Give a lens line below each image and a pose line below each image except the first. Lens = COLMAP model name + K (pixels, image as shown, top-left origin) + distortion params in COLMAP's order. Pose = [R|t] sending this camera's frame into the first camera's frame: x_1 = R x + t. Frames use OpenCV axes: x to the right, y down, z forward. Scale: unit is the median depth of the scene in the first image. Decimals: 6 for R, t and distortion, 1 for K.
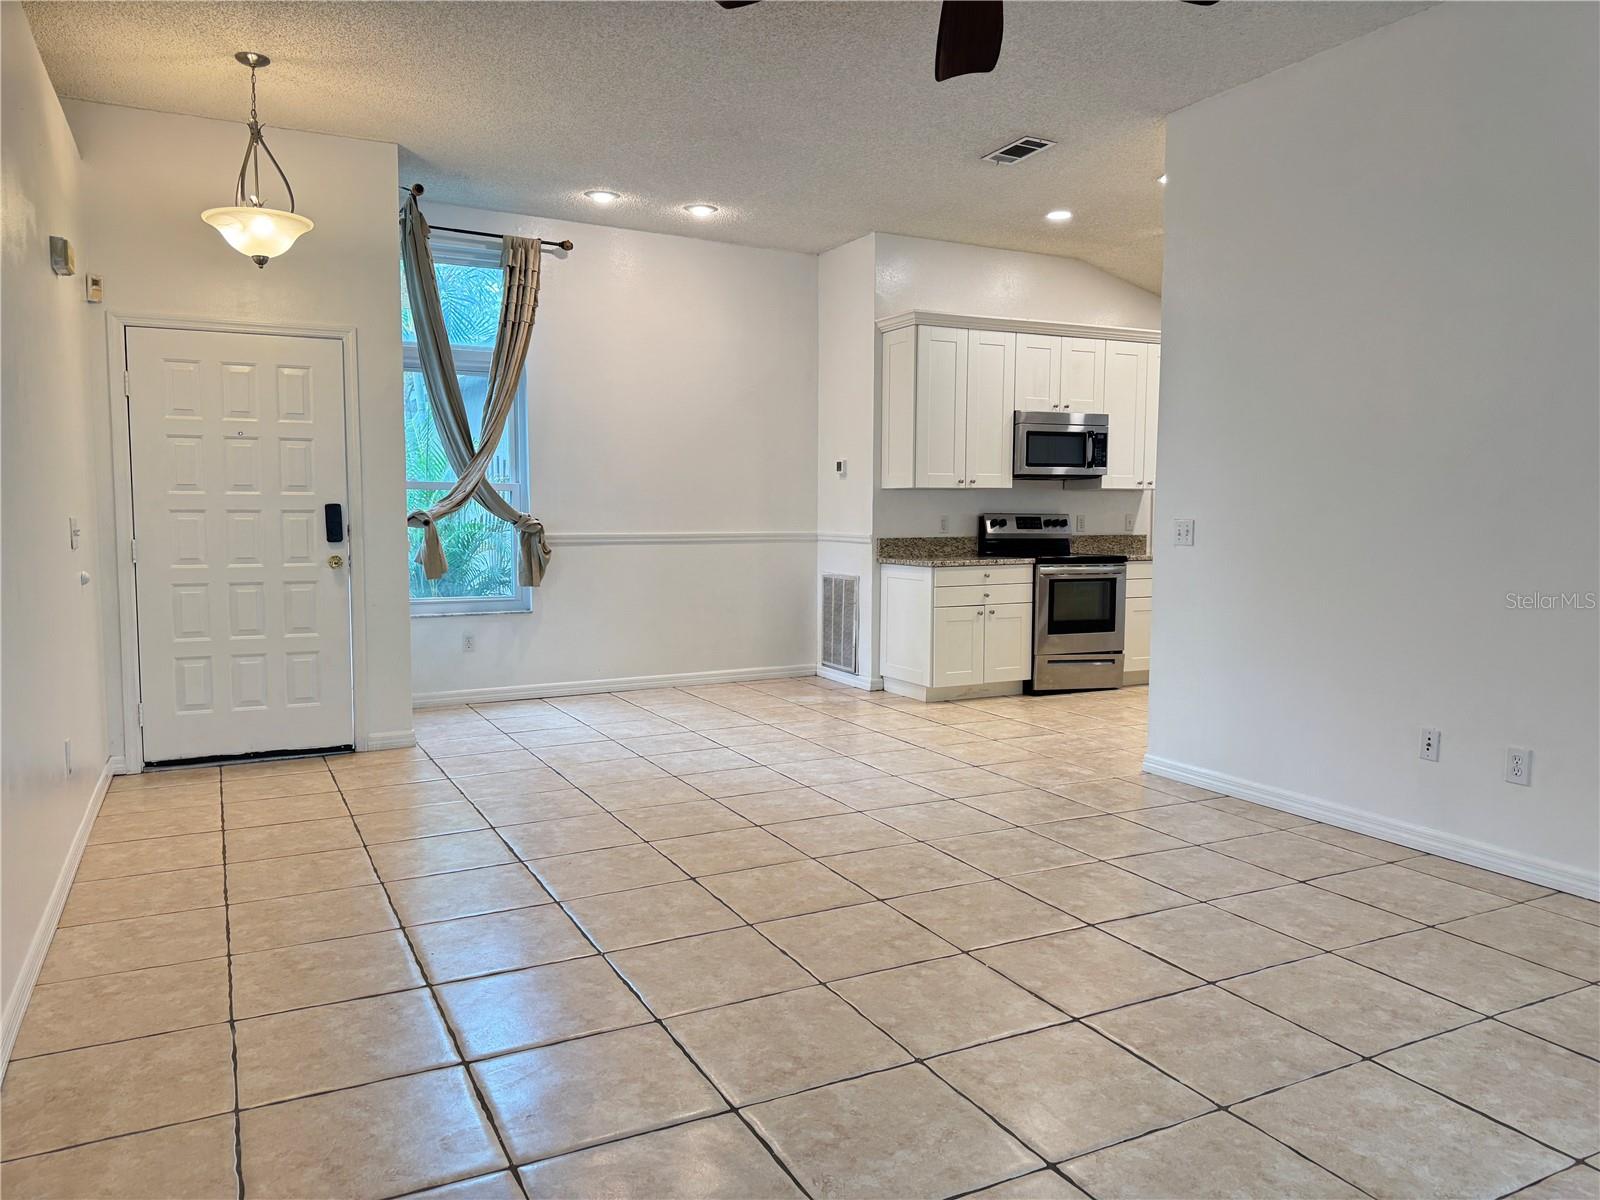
lens RADIAL K [[1113.5, 0, 803.1], [0, 1113.5, 606.2], [0, 0, 1]] dist [0.111549, -0.158700]
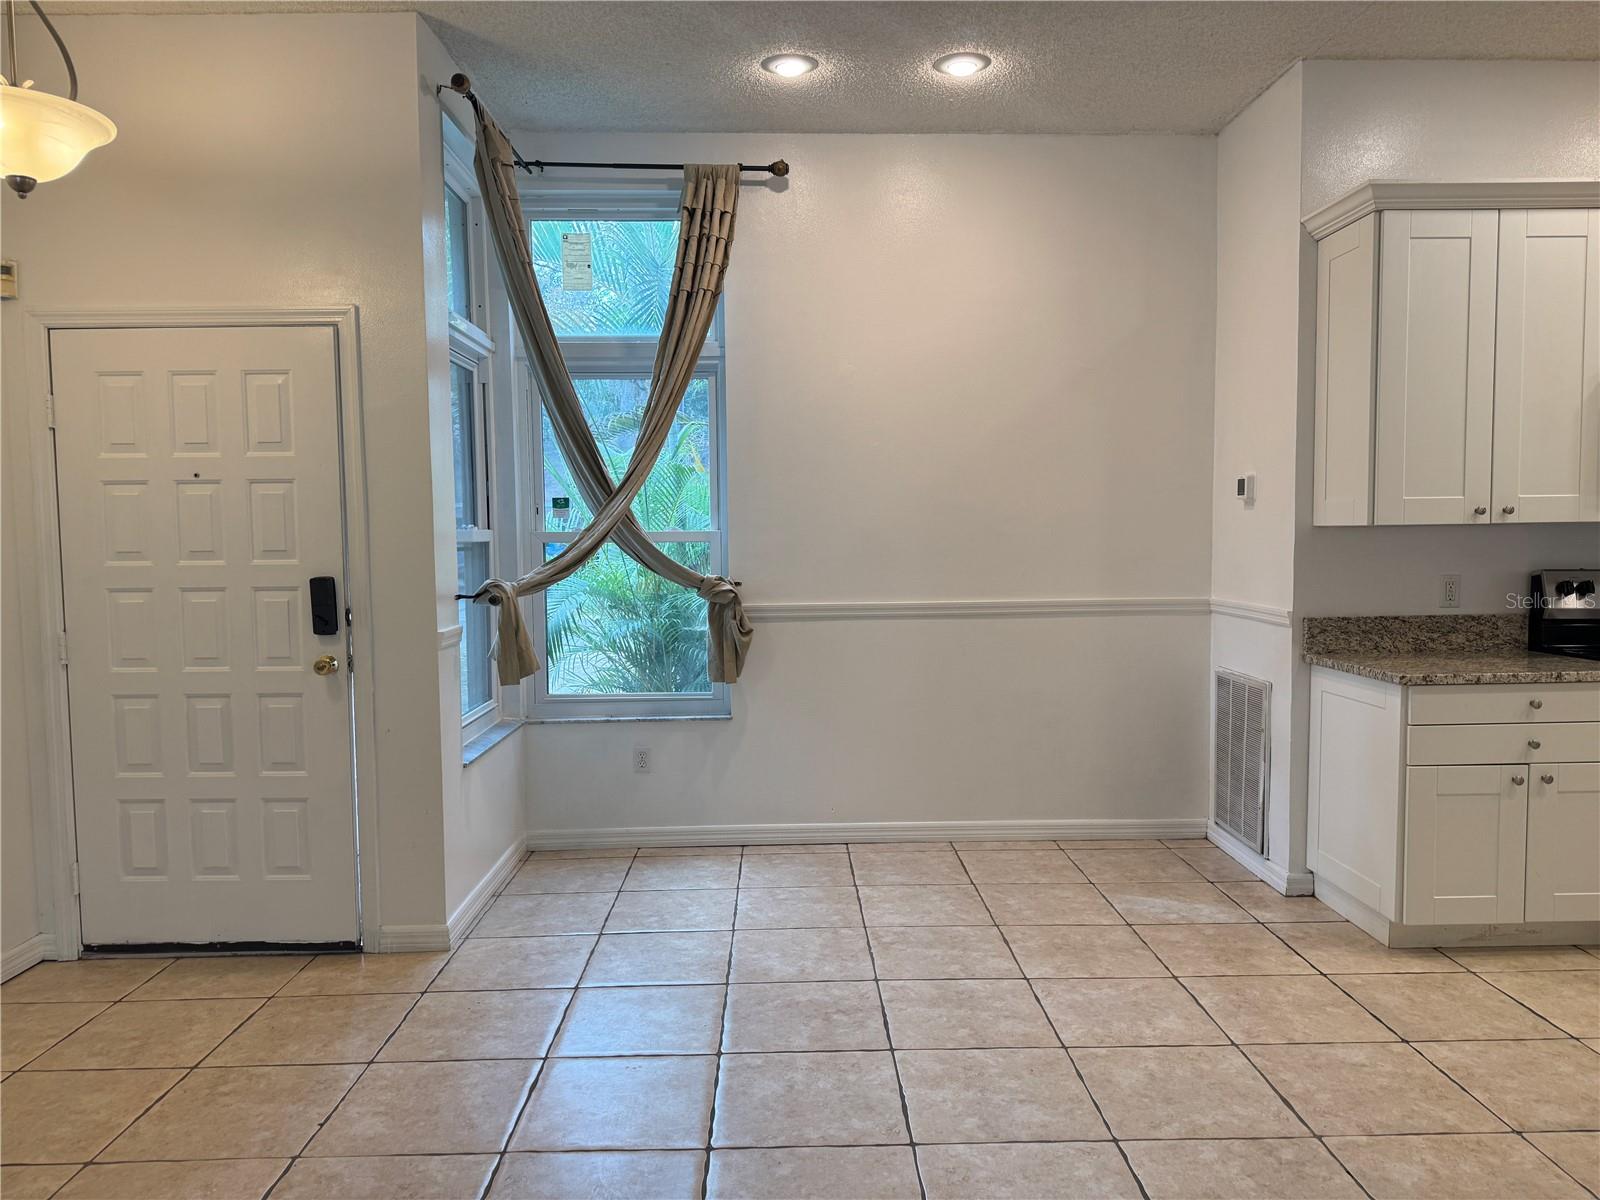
lens RADIAL K [[1122.0, 0, 805.7], [0, 1122.0, 607.9], [0, 0, 1]] dist [0.056416, -0.068527]
pose [[0.896660, 0.016663, -0.442406, 0.115960], [-0.024924, 0.999607, -0.012866, -0.065279], [0.442017, 0.022563, 0.896723, 0.492978]]
